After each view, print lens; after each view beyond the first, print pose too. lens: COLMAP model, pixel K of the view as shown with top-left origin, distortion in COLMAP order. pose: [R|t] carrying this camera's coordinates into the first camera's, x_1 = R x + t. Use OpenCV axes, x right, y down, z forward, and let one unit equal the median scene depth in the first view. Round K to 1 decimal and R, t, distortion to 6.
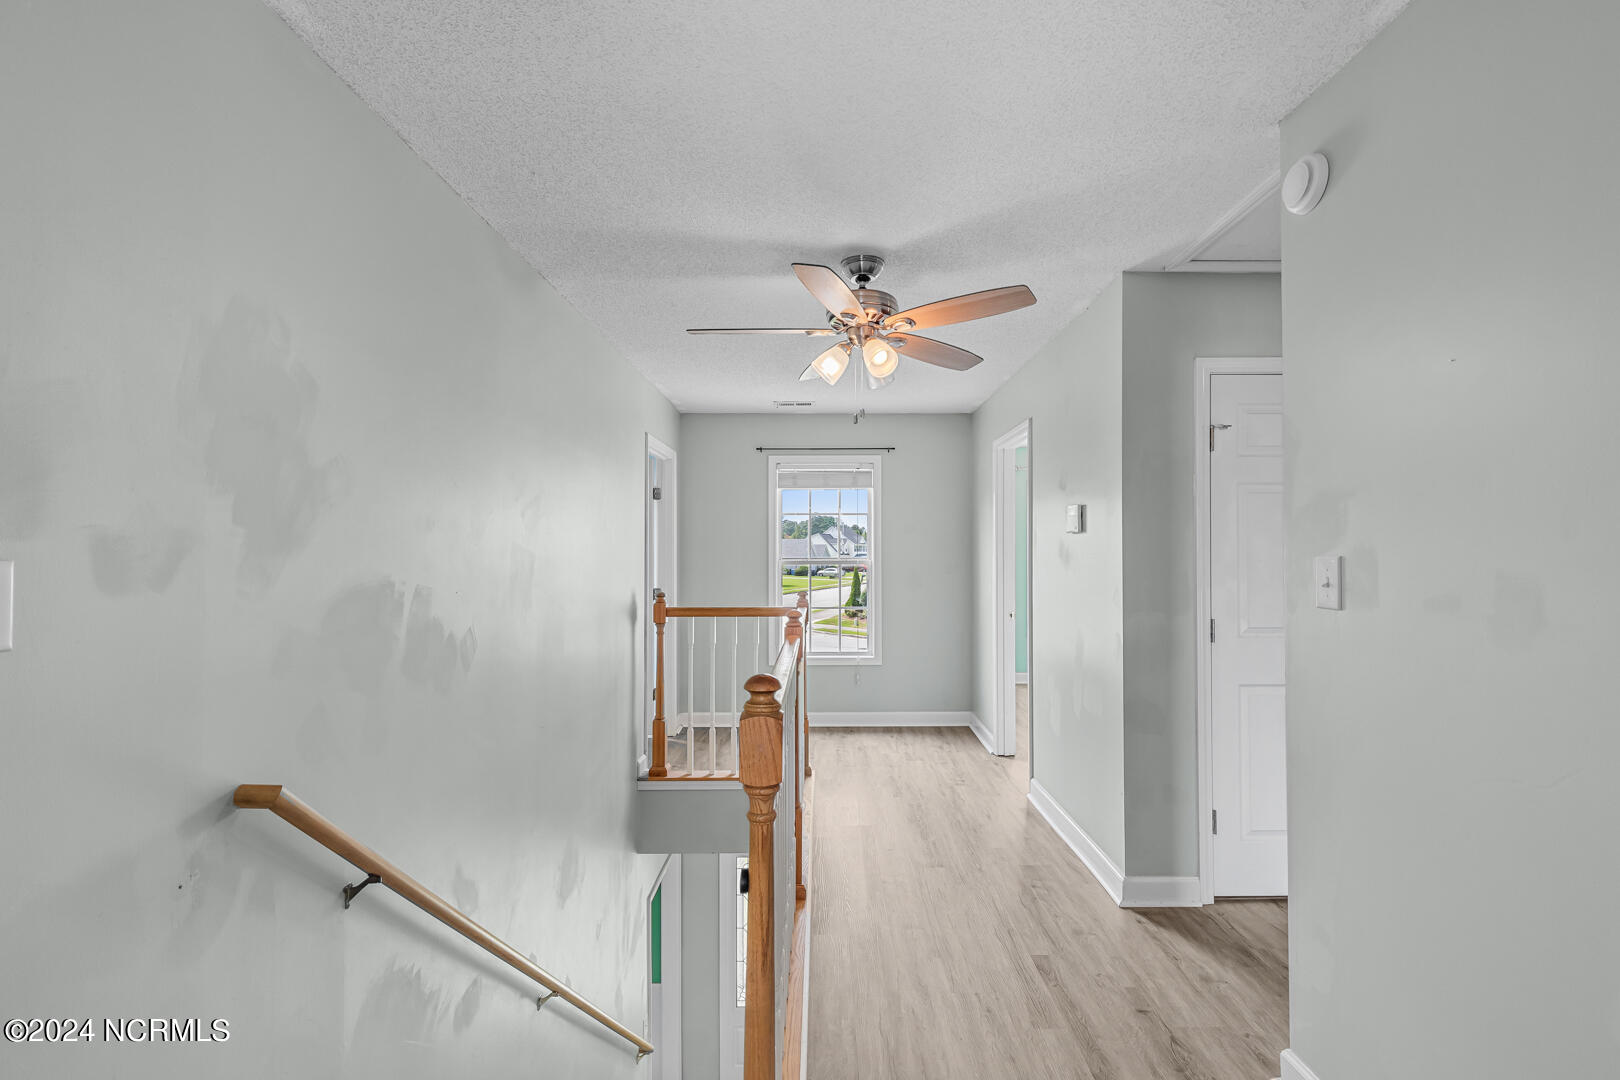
lens RADIAL K [[737.7, 0, 811.7], [0, 737.7, 544.1], [0, 0, 1]] dist [0.015988, -0.001801]
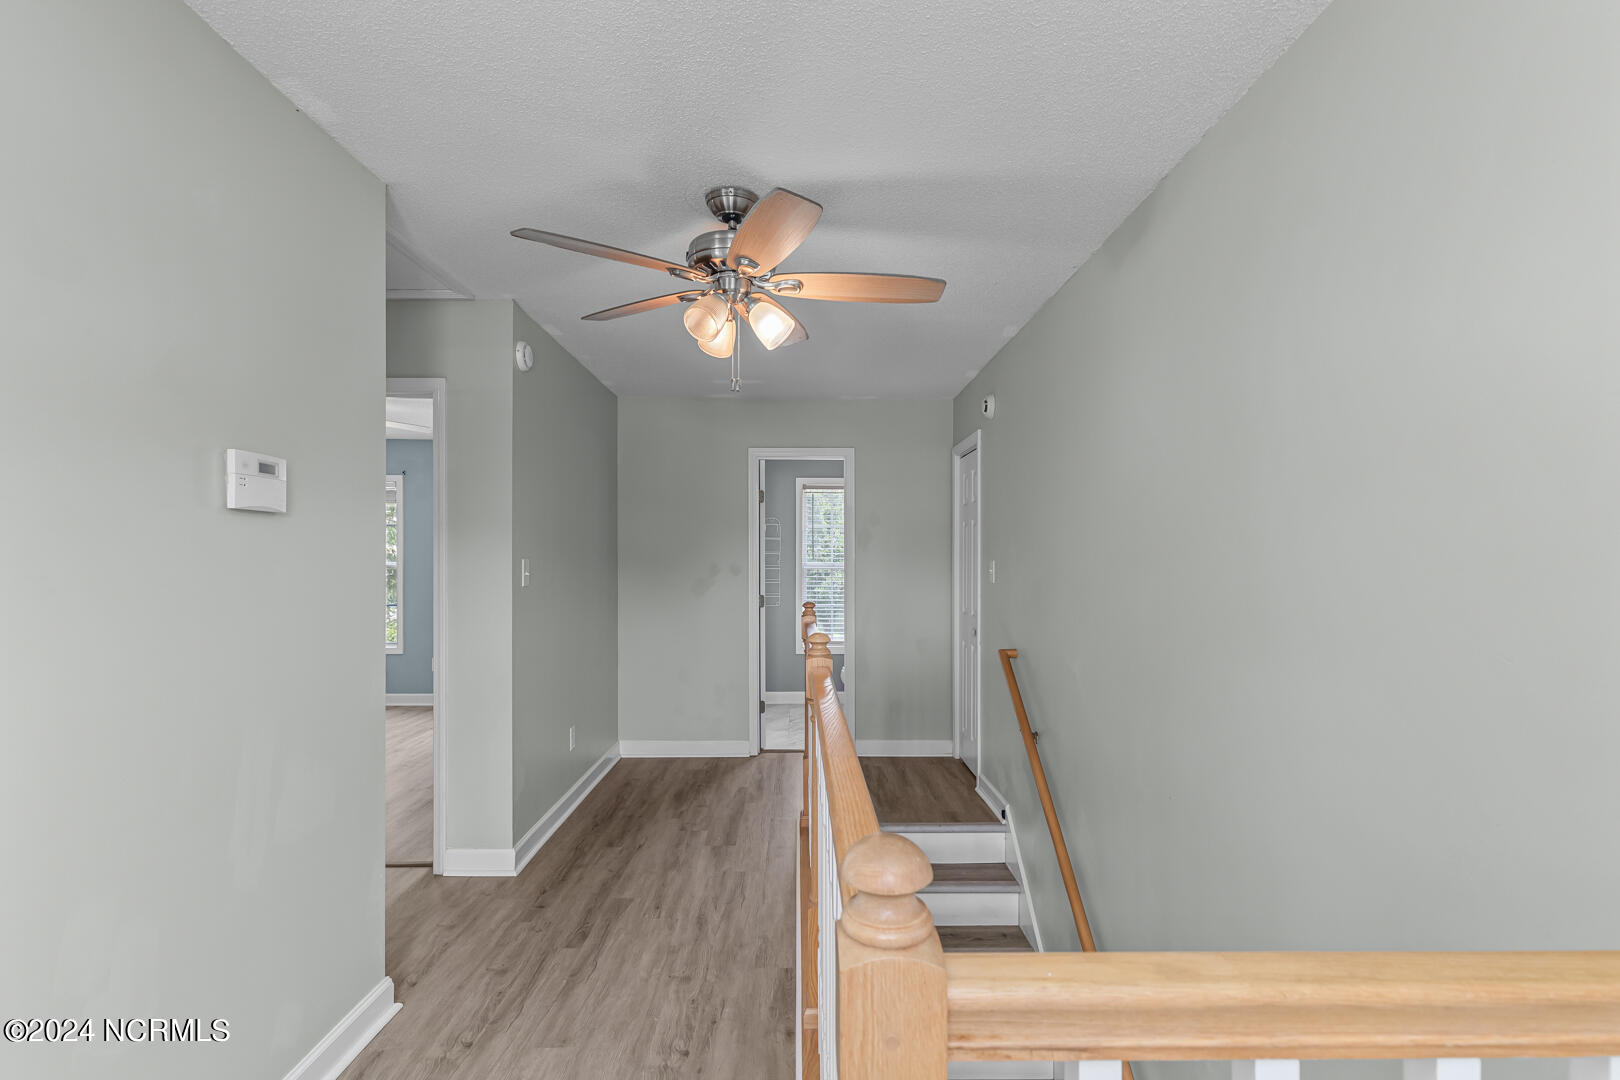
lens RADIAL K [[737.7, 0, 809.5], [0, 737.7, 547.2], [0, 0, 1]] dist [0.015988, -0.001801]
pose [[-0.999755, -0.003915, -0.021798, 0.001259], [-0.003438, 0.999755, -0.021888, 0.019217], [0.021878, -0.021808, -0.999523, 2.197802]]
